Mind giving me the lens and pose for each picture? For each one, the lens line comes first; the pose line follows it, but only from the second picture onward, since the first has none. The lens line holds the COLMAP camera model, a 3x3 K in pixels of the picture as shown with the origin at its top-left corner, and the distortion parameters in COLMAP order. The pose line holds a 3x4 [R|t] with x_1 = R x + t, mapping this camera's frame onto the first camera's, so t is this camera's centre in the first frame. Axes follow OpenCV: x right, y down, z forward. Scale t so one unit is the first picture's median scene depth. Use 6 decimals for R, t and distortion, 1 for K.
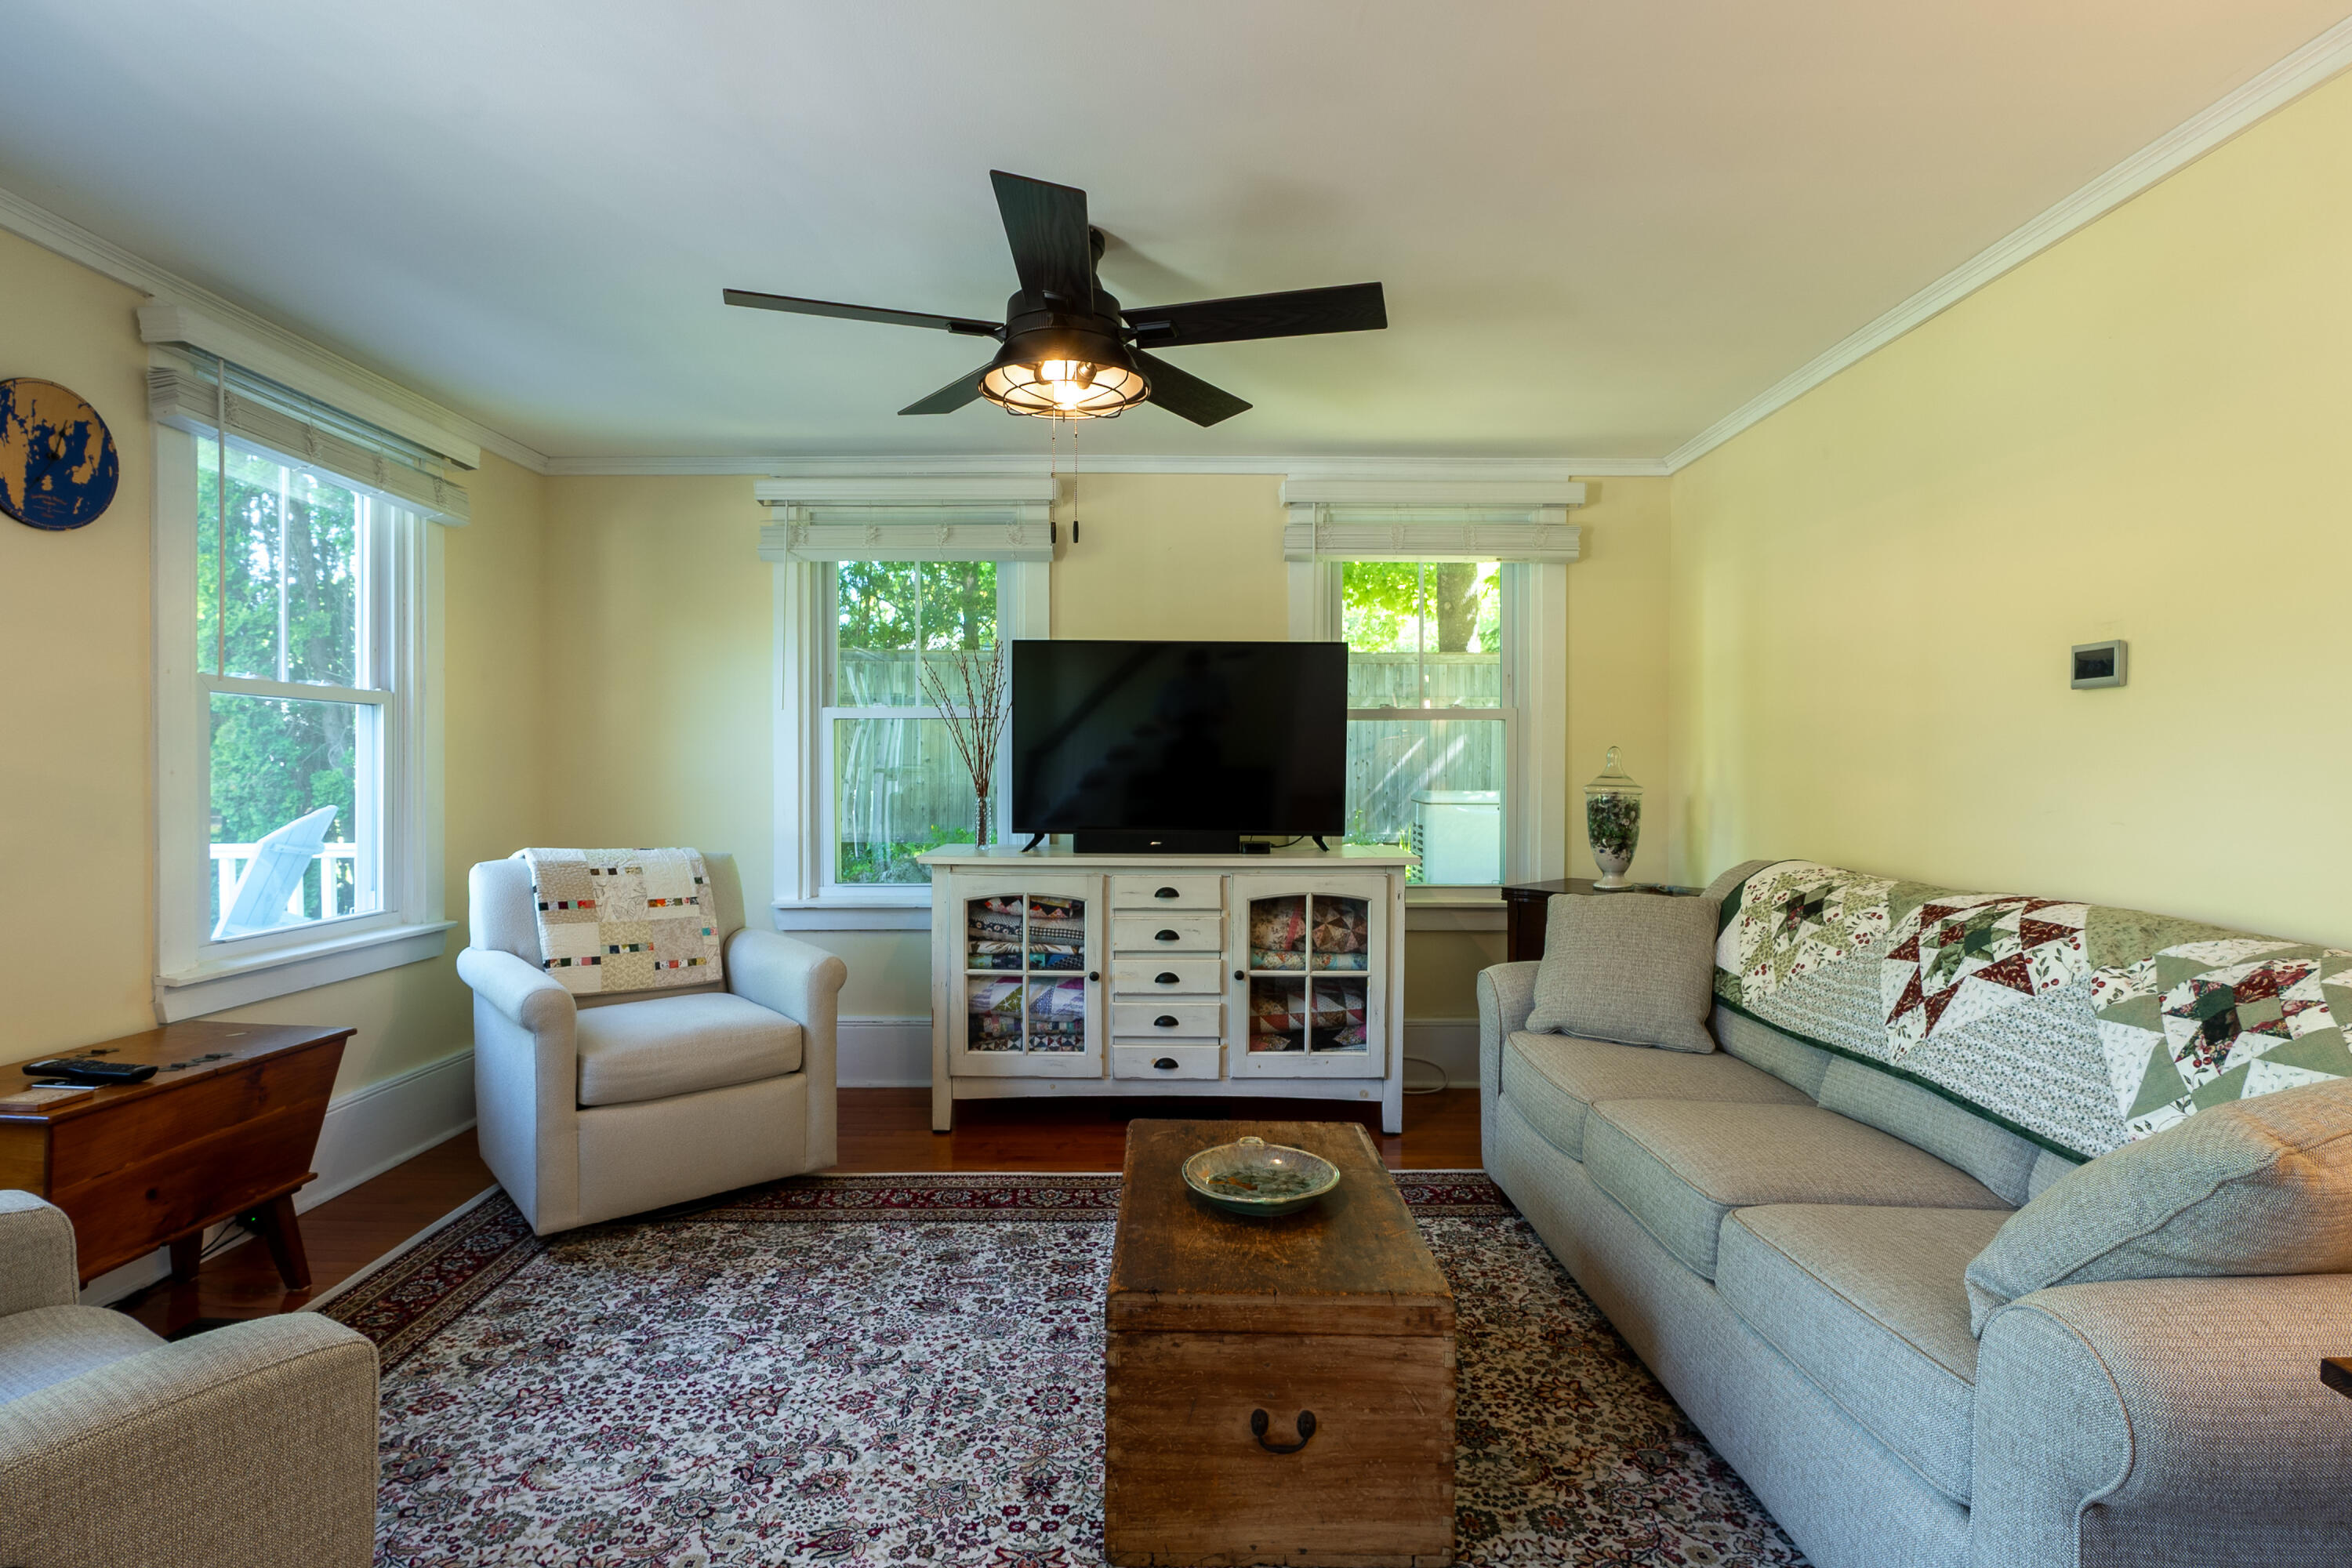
lens RADIAL K [[1130.3, 0, 1170.9], [0, 1130.3, 781.5], [0, 0, 1]] dist [-0.011268, 0.007205]
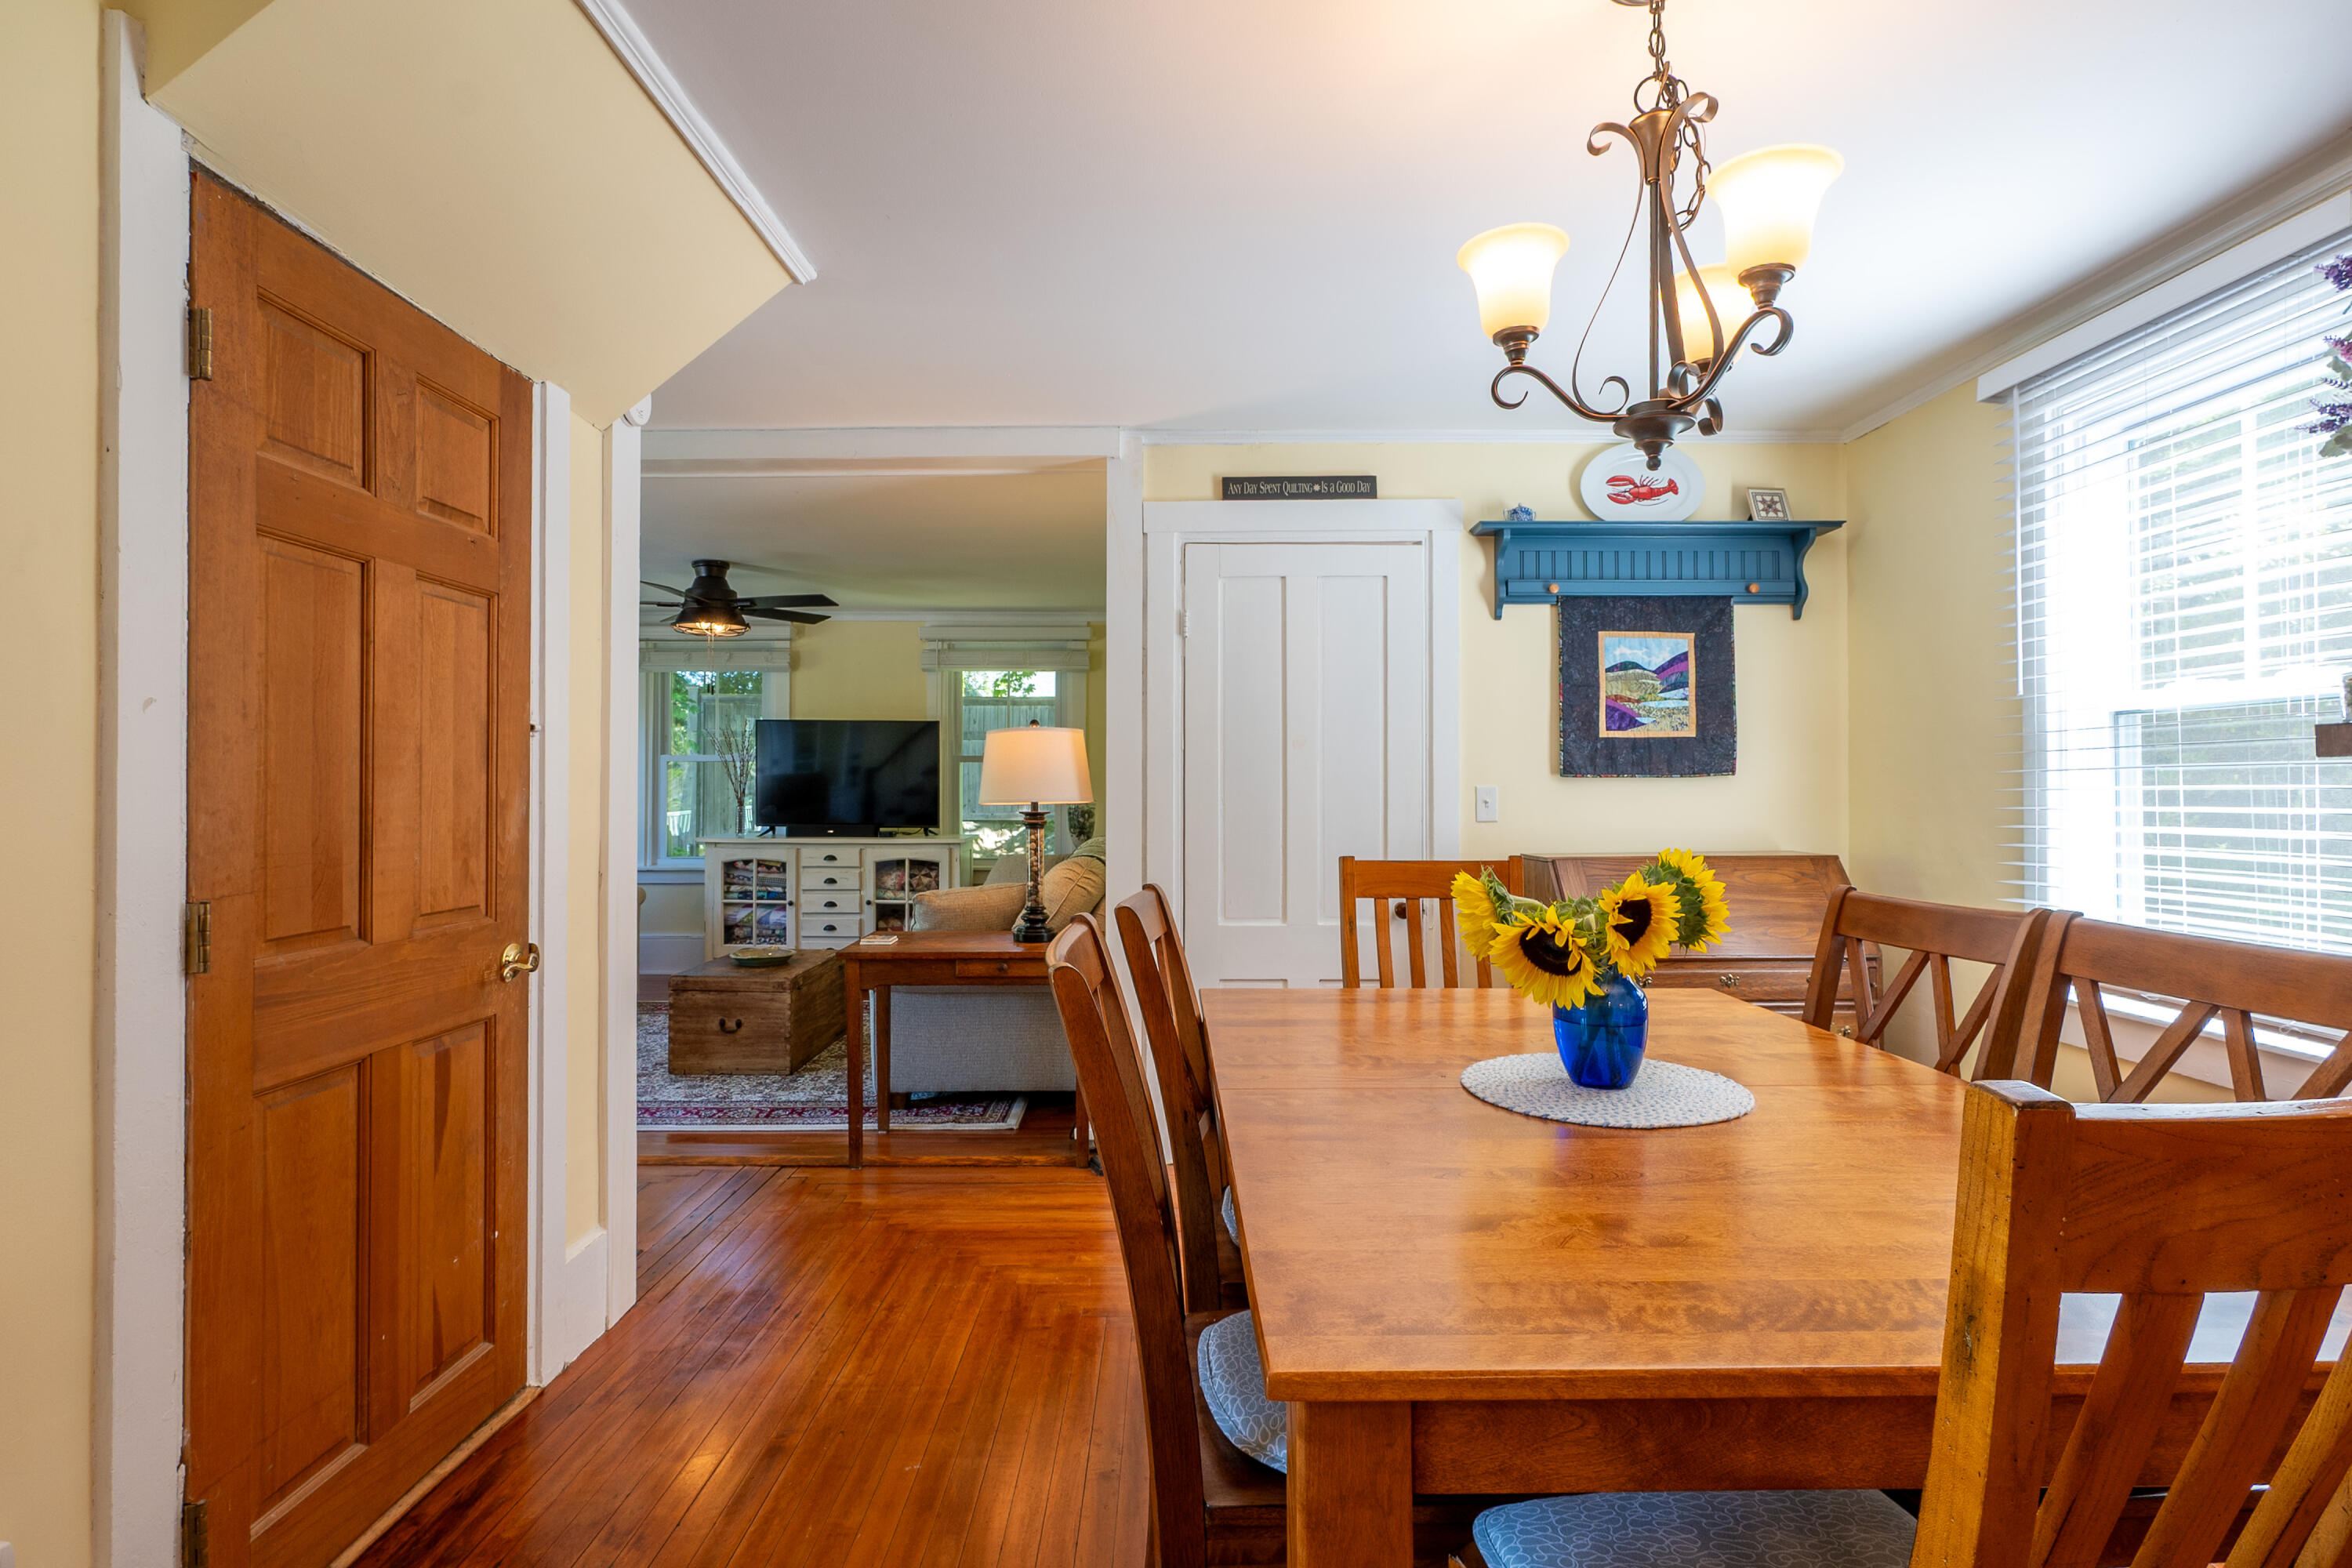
lens RADIAL K [[1145.6, 0, 1185.4], [0, 1145.6, 769.8], [0, 0, 1]] dist [-0.014590, 0.009723]
pose [[0.999996, 0.000155, 0.002738, 0.568322], [-0.000085, 0.999669, -0.025745, 0.002413], [-0.002741, 0.025745, 0.999665, -0.870955]]
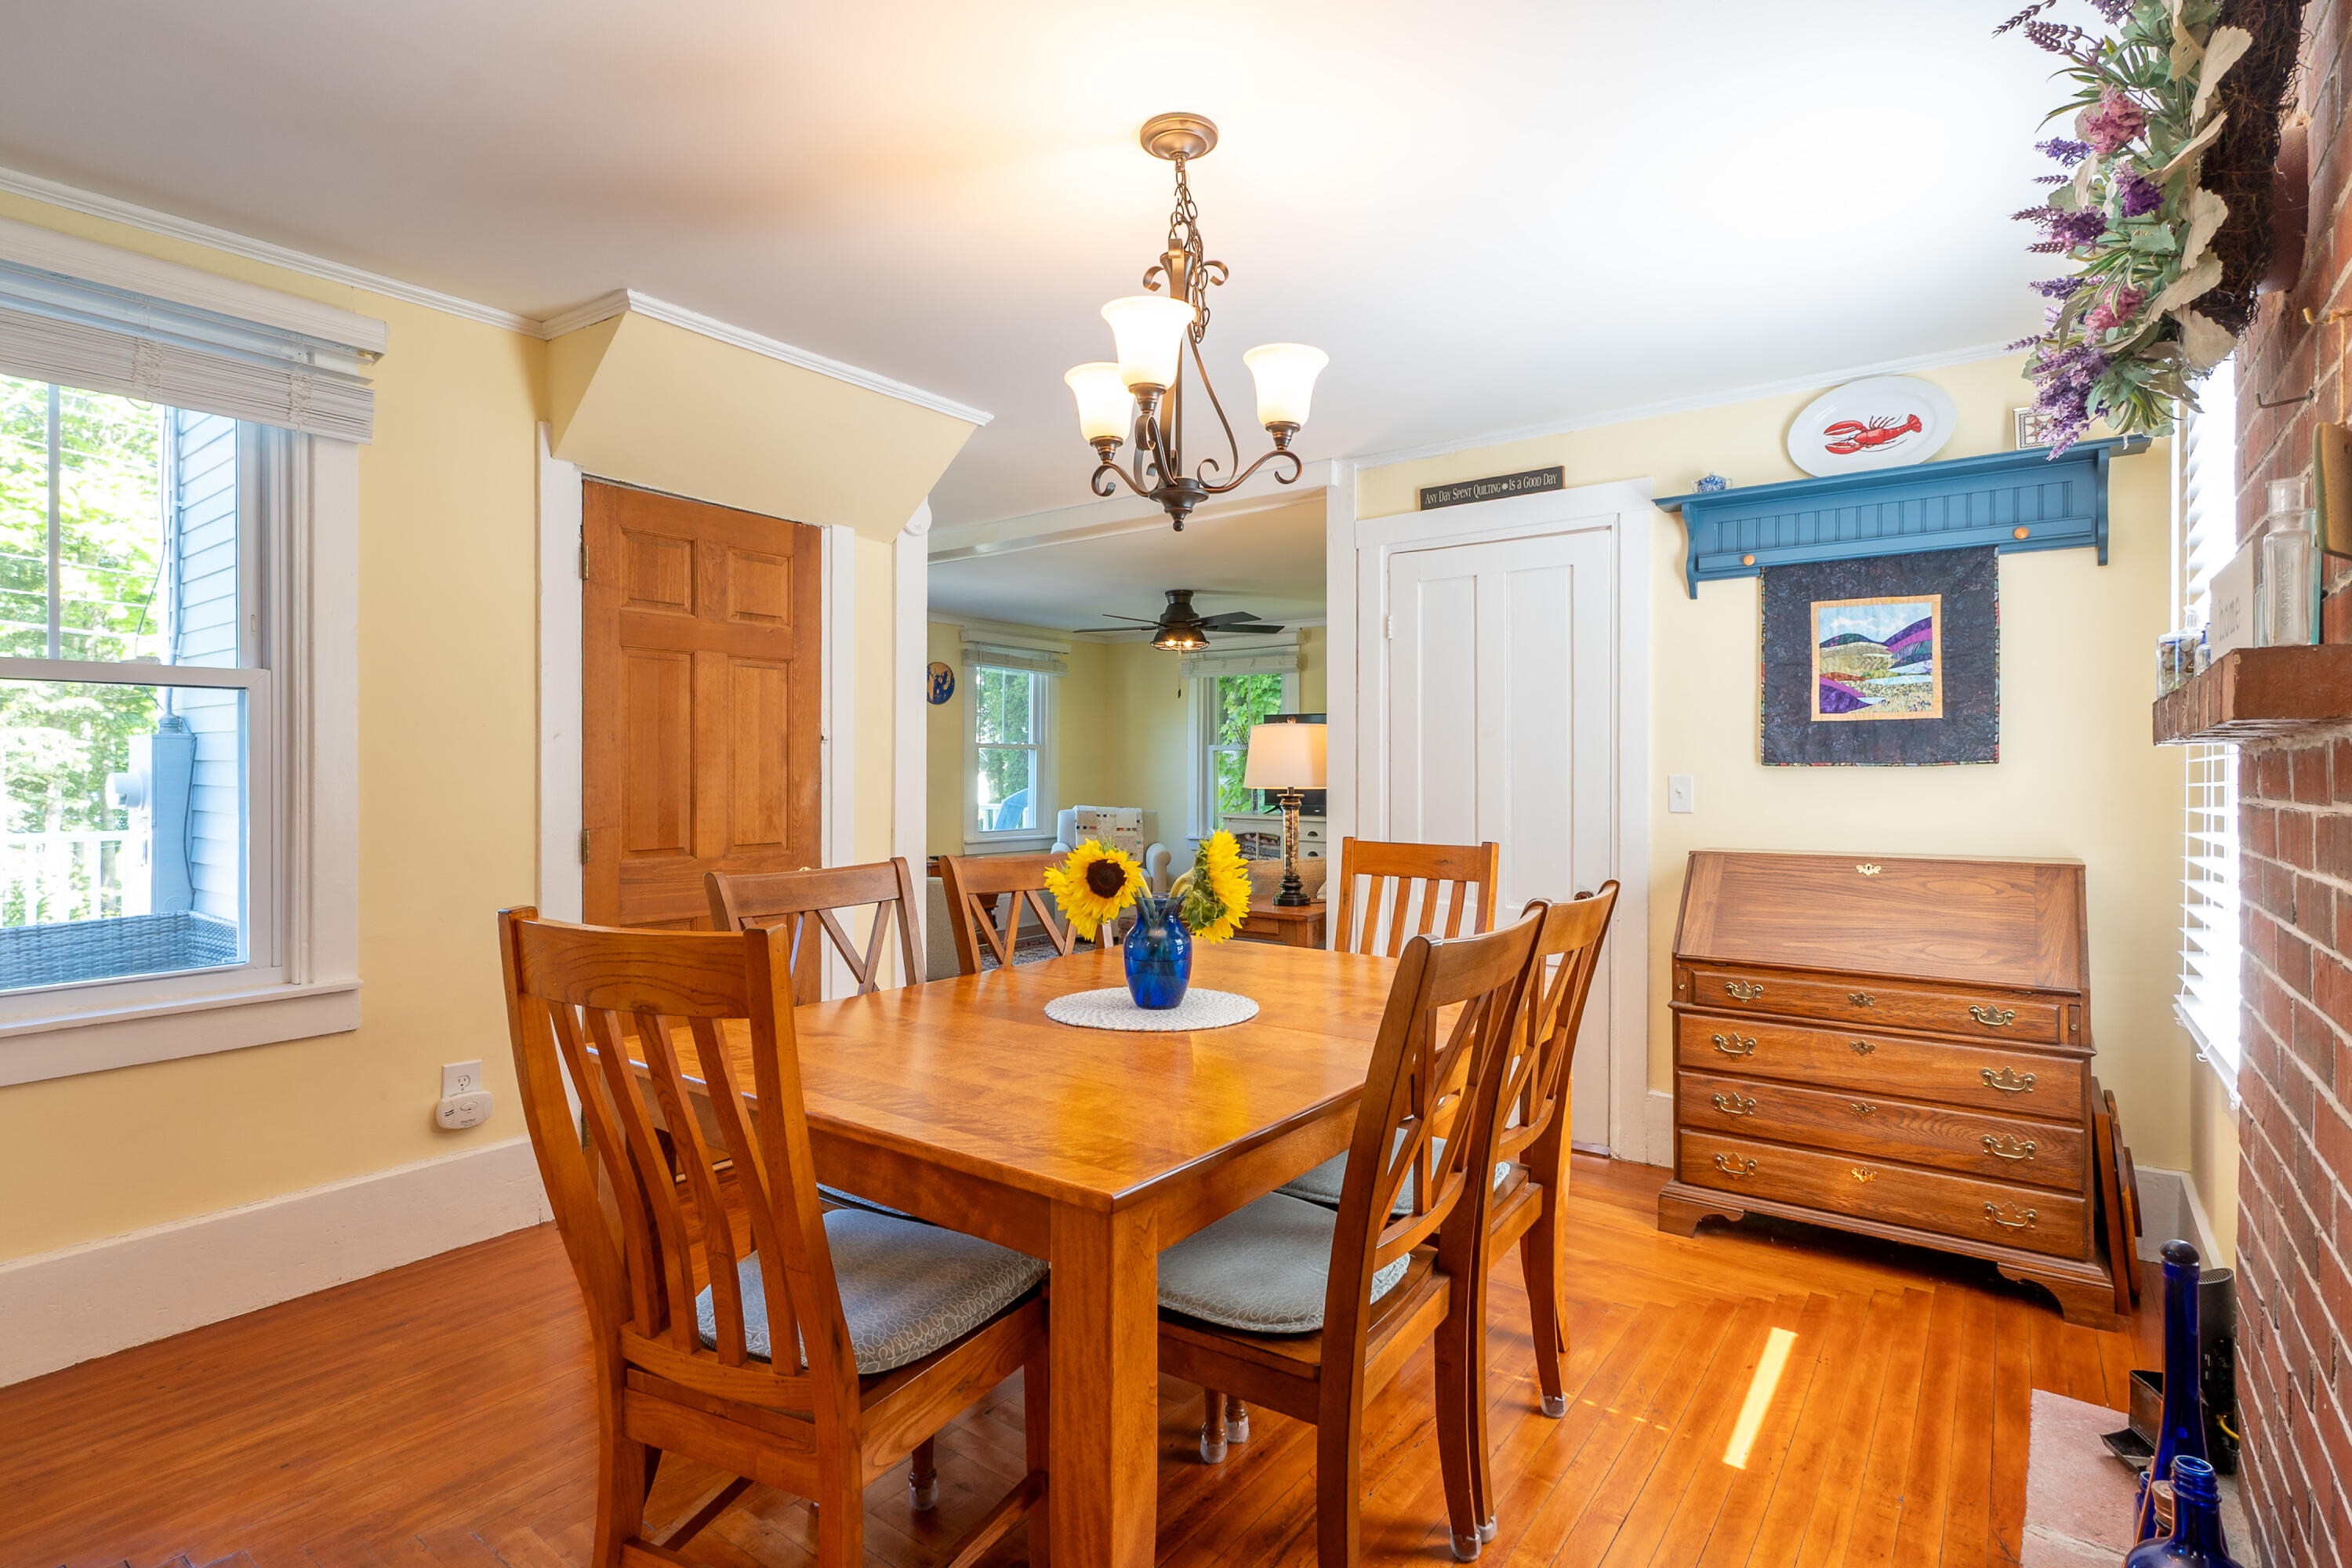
lens RADIAL K [[1158.4, 0, 1177.8], [0, 1158.4, 765.2], [0, 0, 1]] dist [-0.011226, 0.007156]
pose [[0.800460, 0.000033, -0.599386, 1.091043], [-0.008858, 0.999891, -0.011775, -0.002483], [0.599320, 0.014735, 0.800374, -0.890187]]
